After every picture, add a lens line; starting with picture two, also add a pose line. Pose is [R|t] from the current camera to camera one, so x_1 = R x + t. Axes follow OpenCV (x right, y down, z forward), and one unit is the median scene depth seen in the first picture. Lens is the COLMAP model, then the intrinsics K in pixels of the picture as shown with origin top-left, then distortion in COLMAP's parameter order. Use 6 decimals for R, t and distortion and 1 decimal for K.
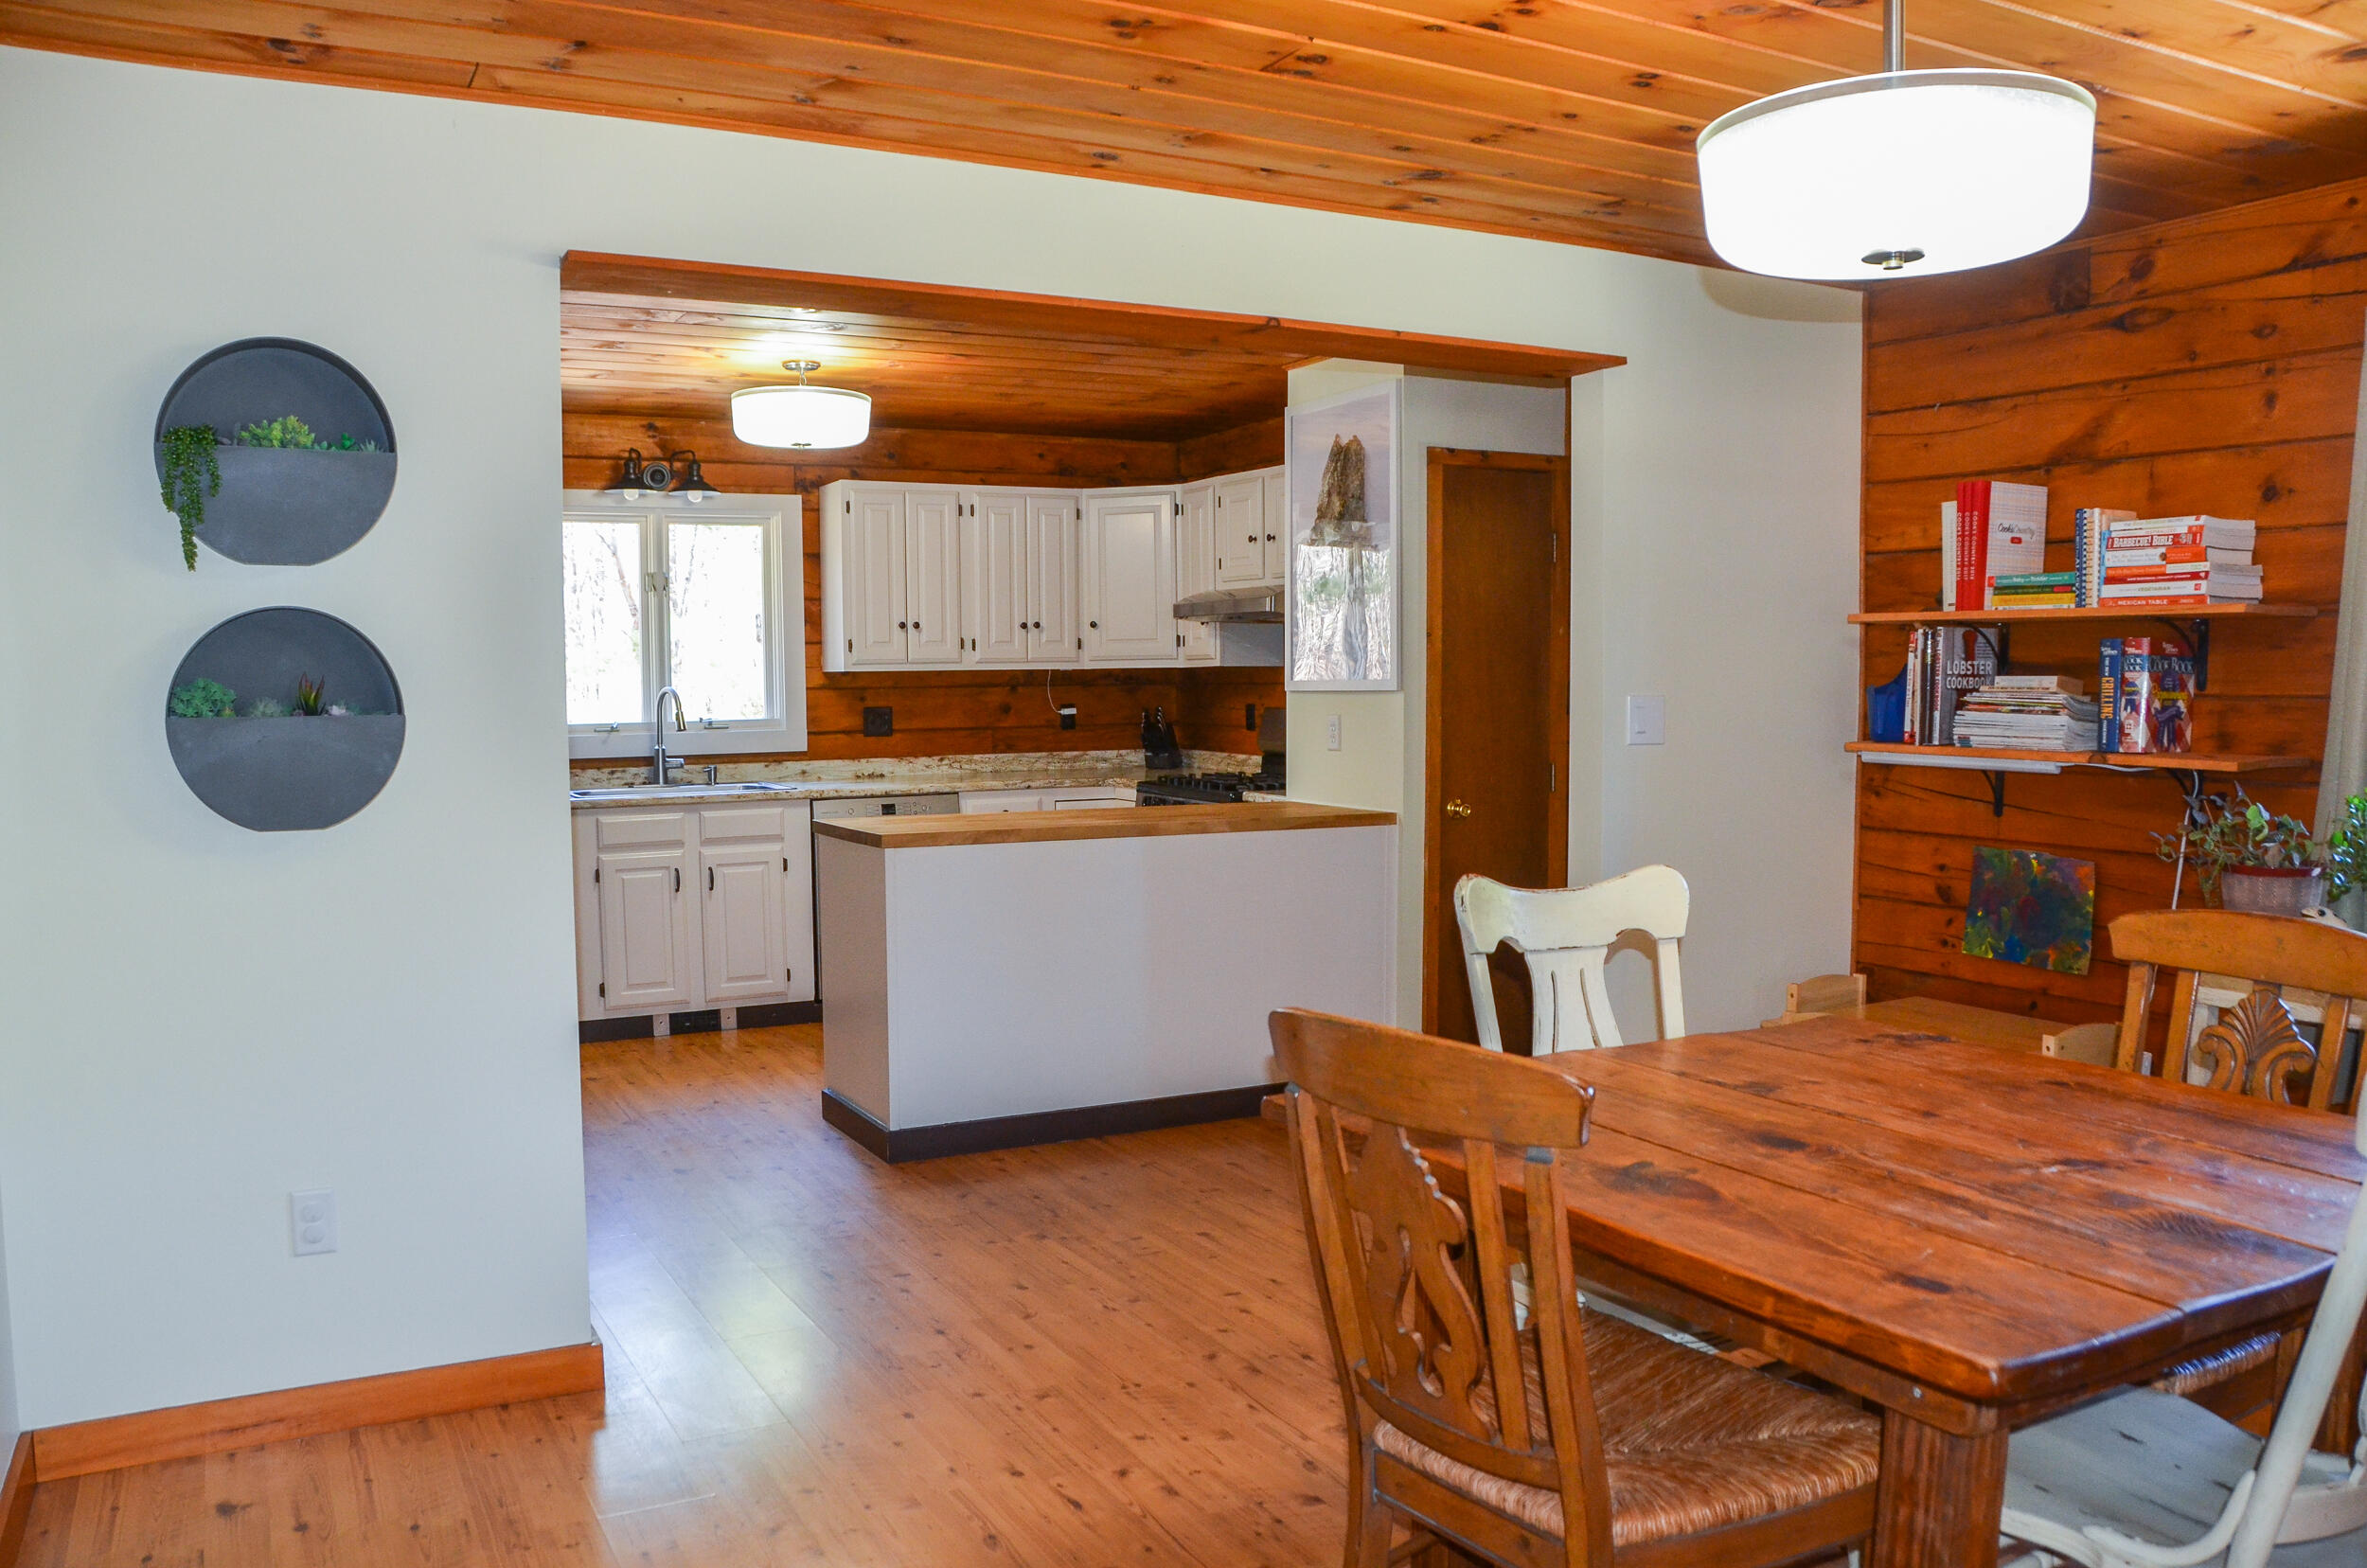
lens RADIAL K [[1849.7, 0, 1179.2], [0, 1849.7, 788.6], [0, 0, 1]] dist [-0.154394, 0.100863]
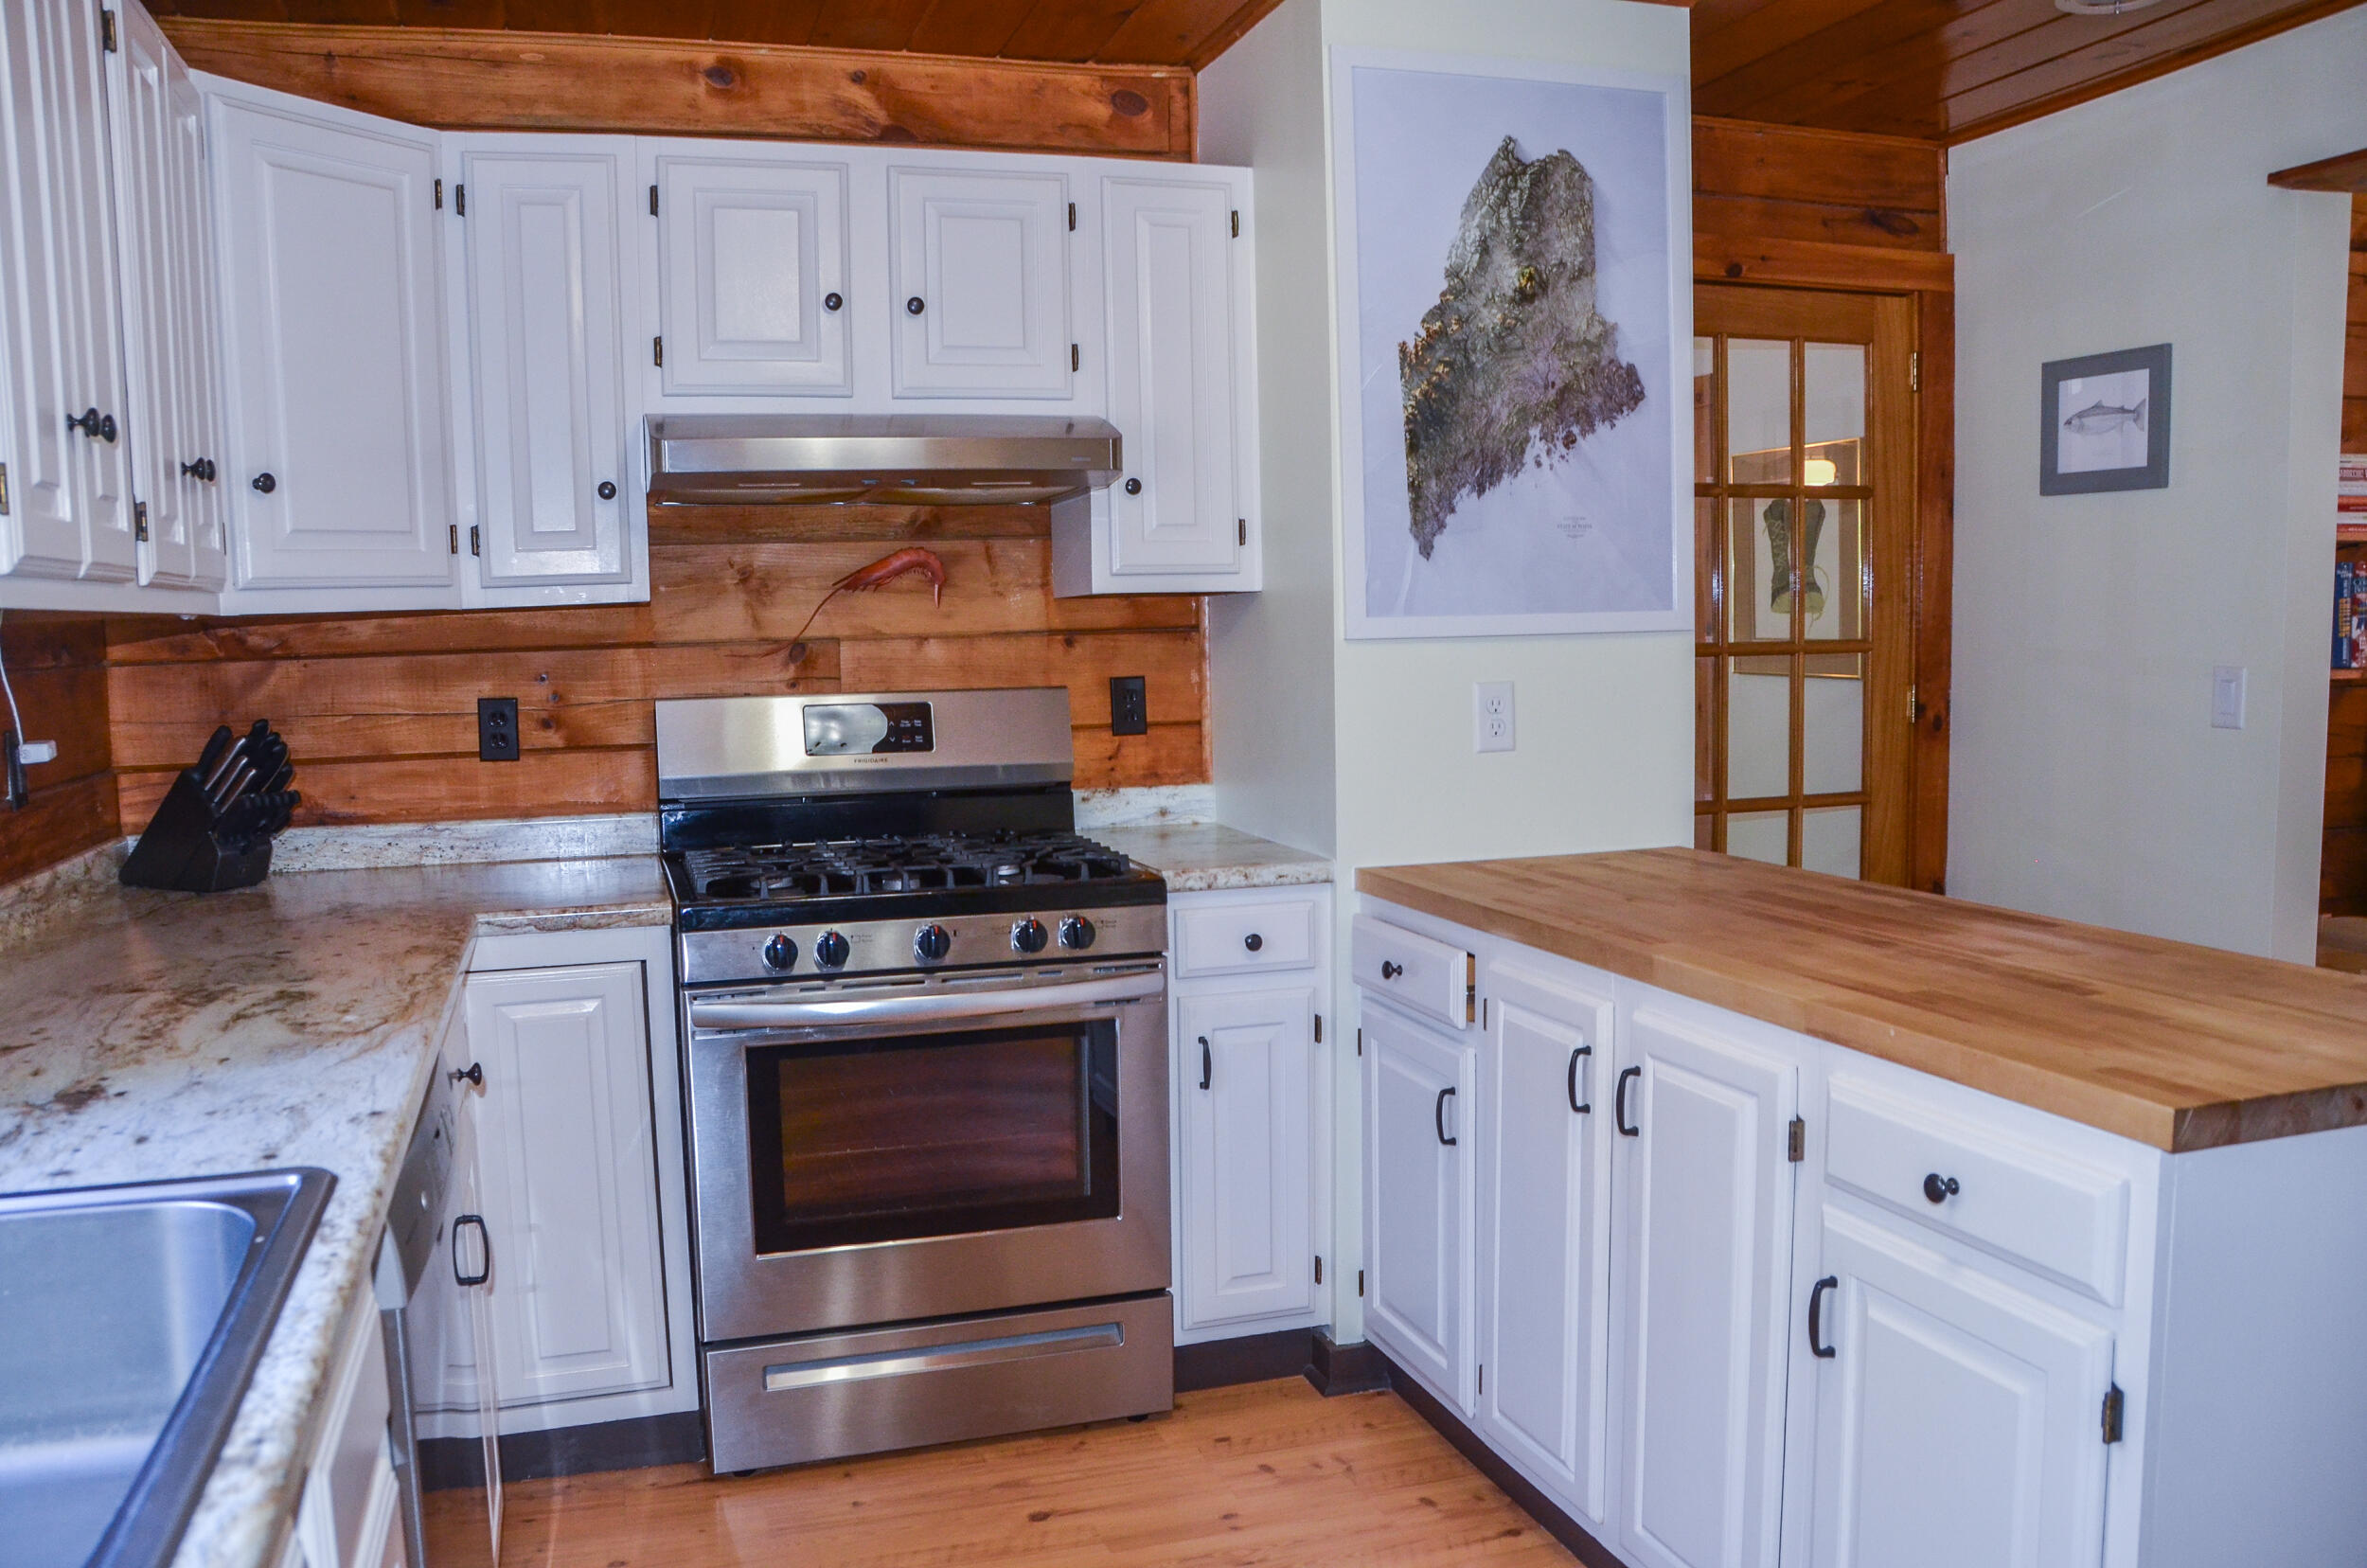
lens RADIAL K [[1849.7, 0, 1168.1], [0, 1849.7, 792.2], [0, 0, 1]] dist [-0.154394, 0.100863]
pose [[0.183329, -0.093798, 0.978566, -0.353025], [0.083509, 0.993325, 0.079568, -0.046384], [-0.979498, 0.067132, 0.189939, 0.805074]]
